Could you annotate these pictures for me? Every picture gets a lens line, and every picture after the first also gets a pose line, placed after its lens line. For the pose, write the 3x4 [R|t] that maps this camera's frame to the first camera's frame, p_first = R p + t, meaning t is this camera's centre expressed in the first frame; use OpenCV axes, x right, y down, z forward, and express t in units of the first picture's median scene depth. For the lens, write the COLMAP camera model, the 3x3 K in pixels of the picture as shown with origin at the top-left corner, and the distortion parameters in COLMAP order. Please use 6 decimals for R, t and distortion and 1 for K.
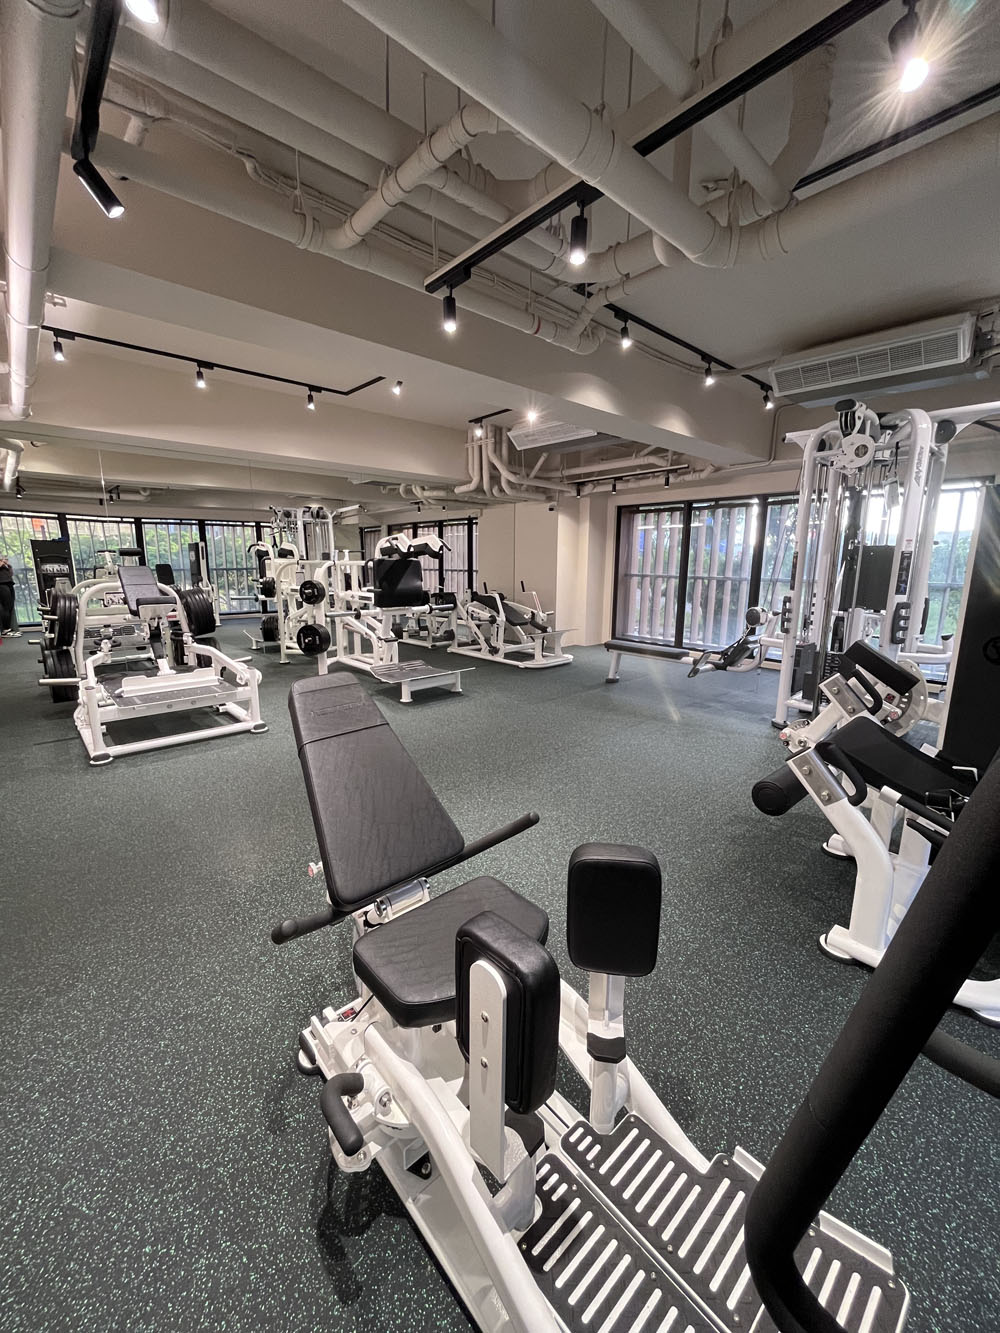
lens RADIAL K [[540.5, 0, 496.8], [0, 540.5, 656.8], [0, 0, 1]] dist [-0.000390, 0.000072]
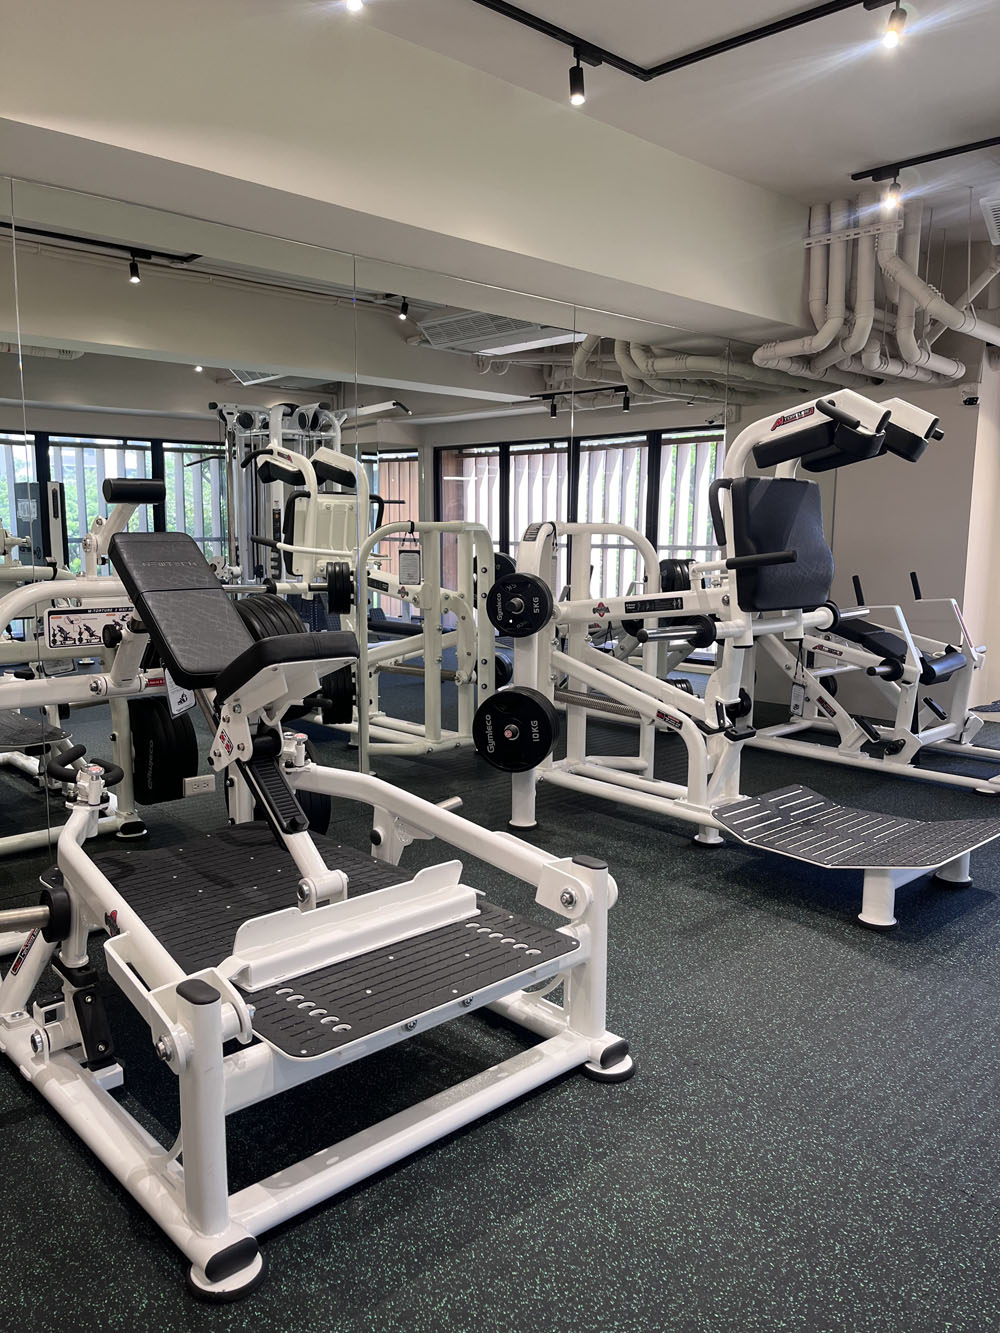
lens RADIAL K [[1016.6, 0, 503.8], [0, 1016.6, 671.6], [0, 0, 1]] dist [0.045341, -0.069778]
pose [[0.999720, -0.002442, 0.023523, -0.338898], [0.003183, 0.999498, -0.031514, -0.048008], [-0.023434, 0.031580, 0.999226, 0.269240]]
